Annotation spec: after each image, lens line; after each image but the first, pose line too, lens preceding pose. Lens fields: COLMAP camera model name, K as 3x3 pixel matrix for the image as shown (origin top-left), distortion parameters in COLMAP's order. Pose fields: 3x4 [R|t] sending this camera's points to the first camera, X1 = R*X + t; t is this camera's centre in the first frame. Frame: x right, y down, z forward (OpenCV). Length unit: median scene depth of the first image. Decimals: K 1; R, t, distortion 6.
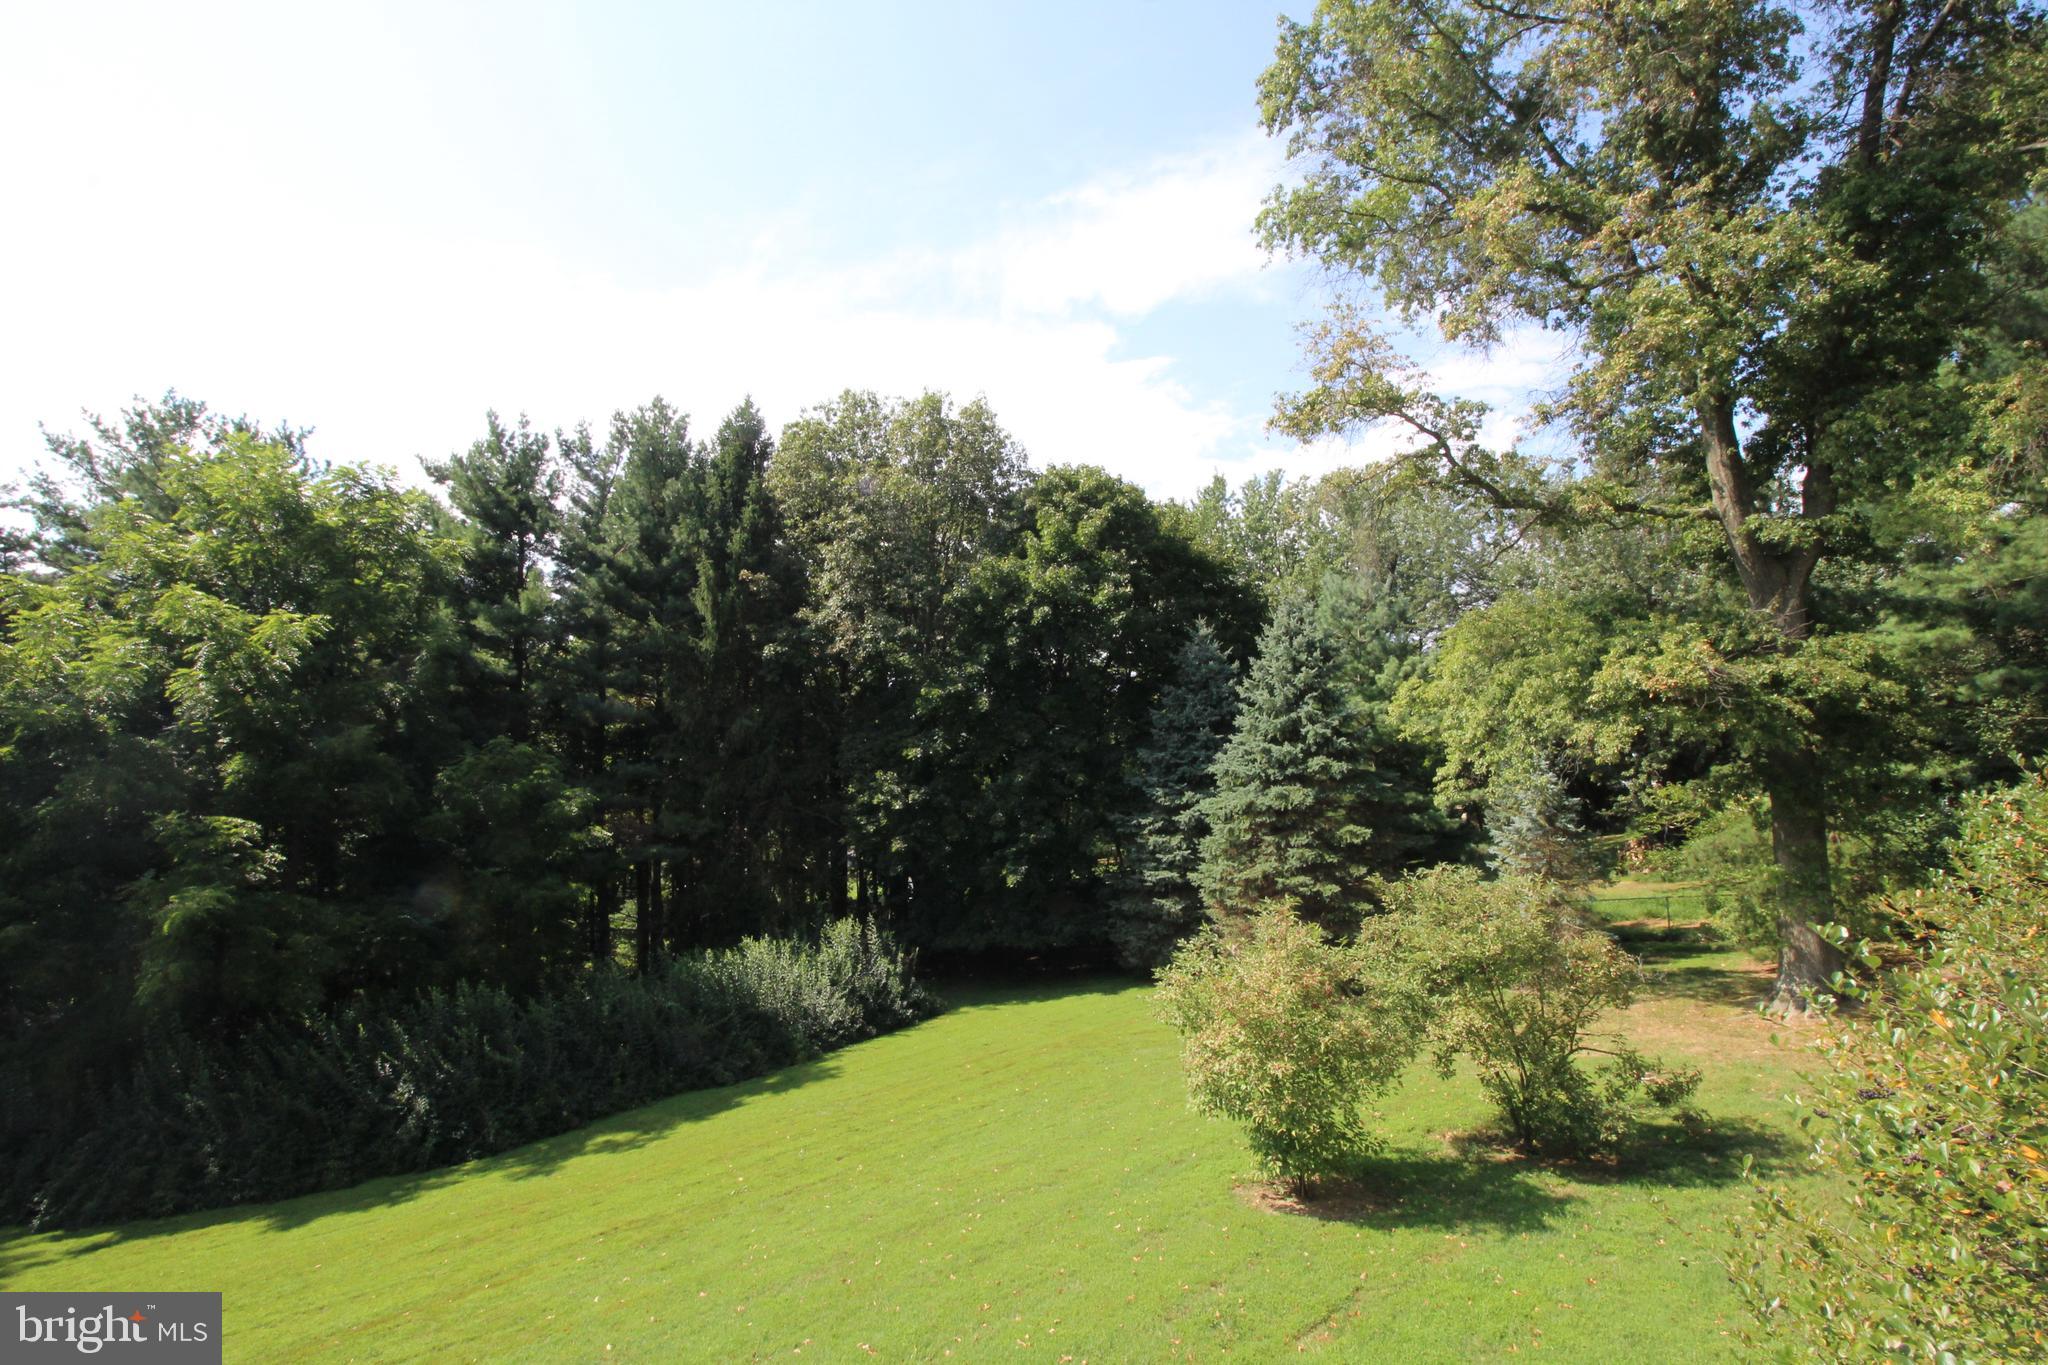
lens RADIAL K [[954.4, 0, 1030.5], [0, 954.4, 665.7], [0, 0, 1]] dist [-0.001680, -0.011438]
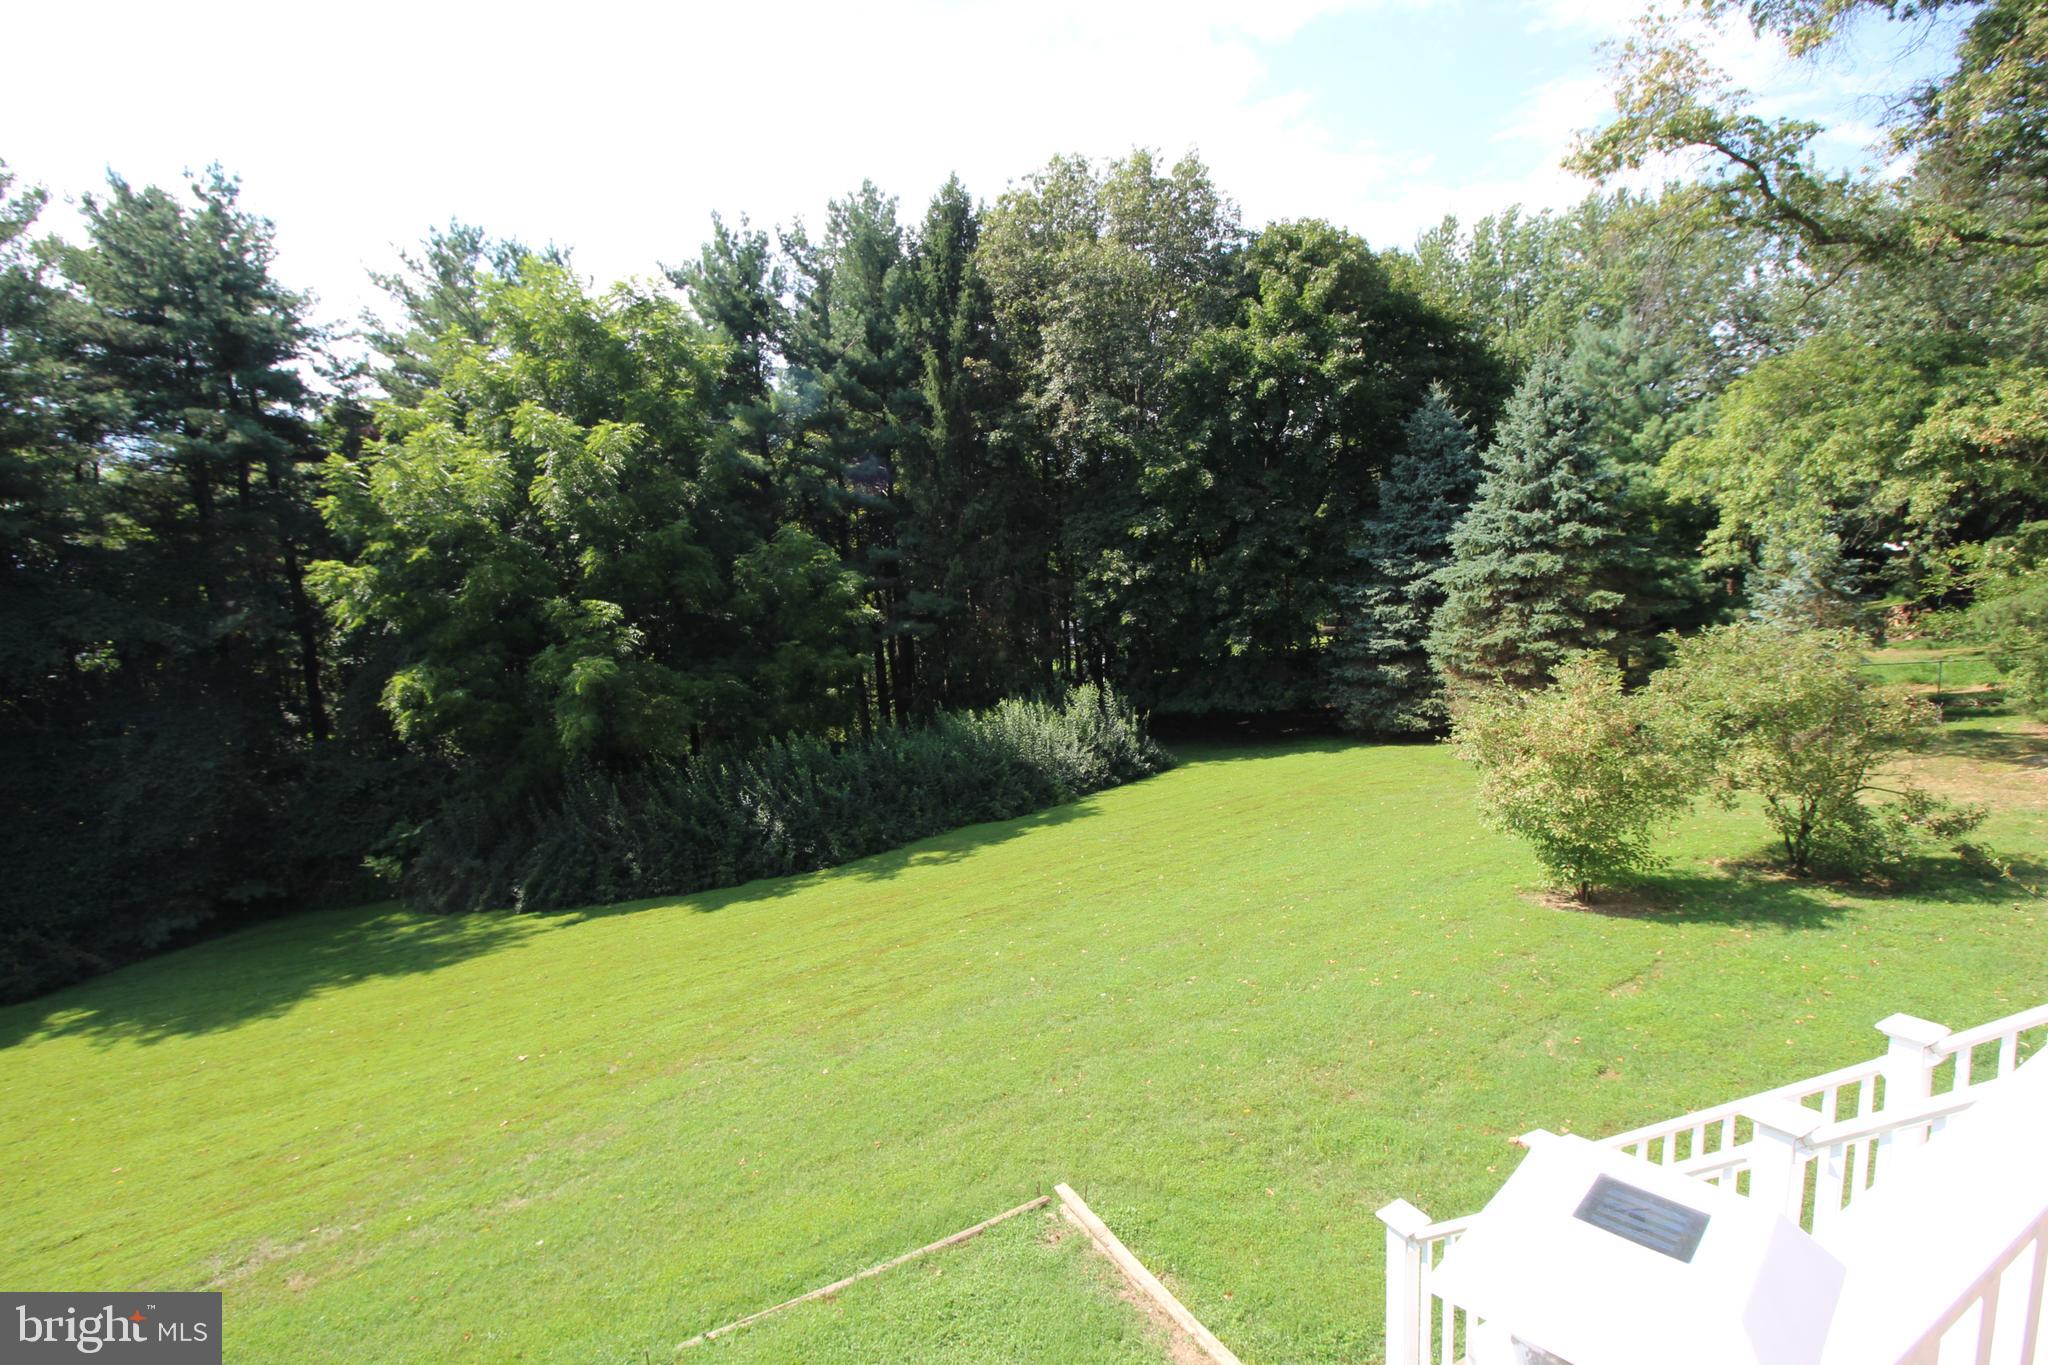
lens RADIAL K [[954.4, 0, 1030.9], [0, 954.4, 668.0], [0, 0, 1]] dist [-0.001680, -0.011438]
pose [[0.985229, -0.003694, -0.171203, -0.076296], [0.043061, 0.972987, 0.226809, -0.005953], [0.165741, -0.230831, 0.958774, -0.069171]]
